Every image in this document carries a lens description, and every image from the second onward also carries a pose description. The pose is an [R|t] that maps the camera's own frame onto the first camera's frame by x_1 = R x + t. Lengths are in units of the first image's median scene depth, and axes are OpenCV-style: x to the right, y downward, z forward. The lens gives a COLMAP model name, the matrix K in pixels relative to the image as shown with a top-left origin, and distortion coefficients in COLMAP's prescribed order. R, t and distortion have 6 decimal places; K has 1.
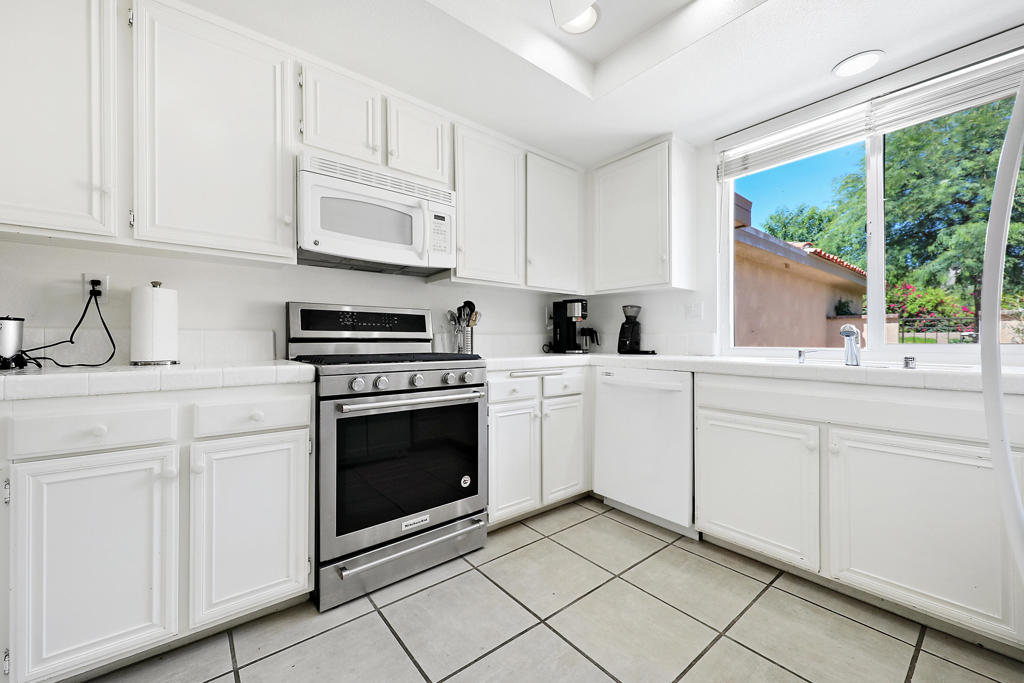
lens RADIAL K [[393.8, 0, 512.0], [0, 393.8, 341.5], [0, 0, 1]] dist [0.000332, 0.000074]
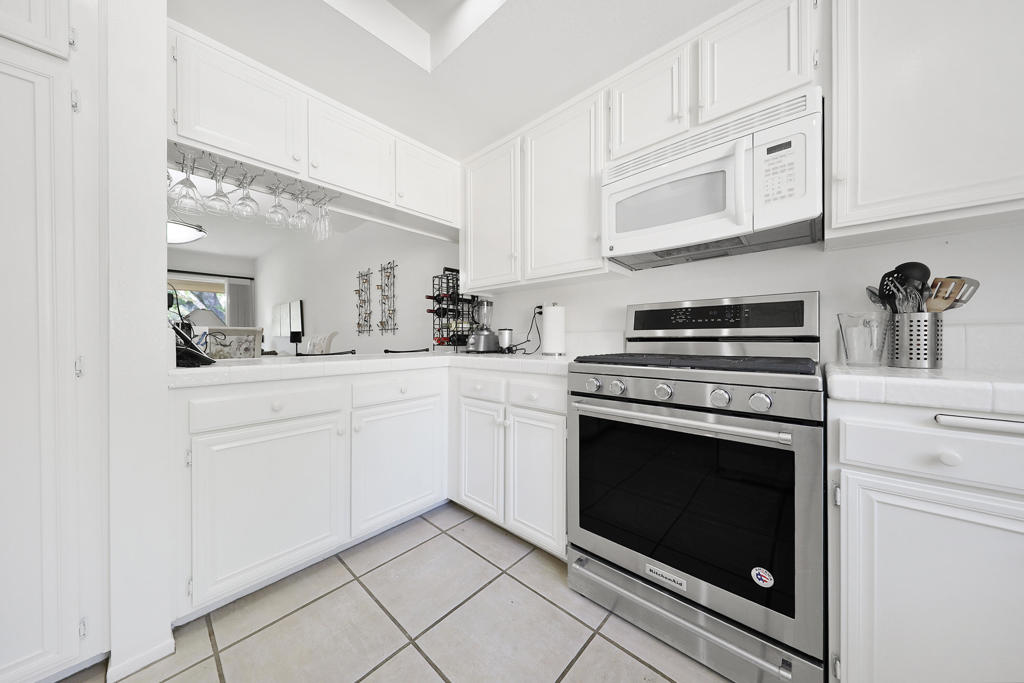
lens RADIAL K [[328.4, 0, 539.4], [0, 328.4, 341.8], [0, 0, 1]] dist [0.001704, -0.000011]
pose [[0.172094, 0.005555, -0.985065, 0.369305], [0.000764, 0.999983, 0.005773, -0.002492], [0.985080, -0.001746, 0.172087, 0.699054]]
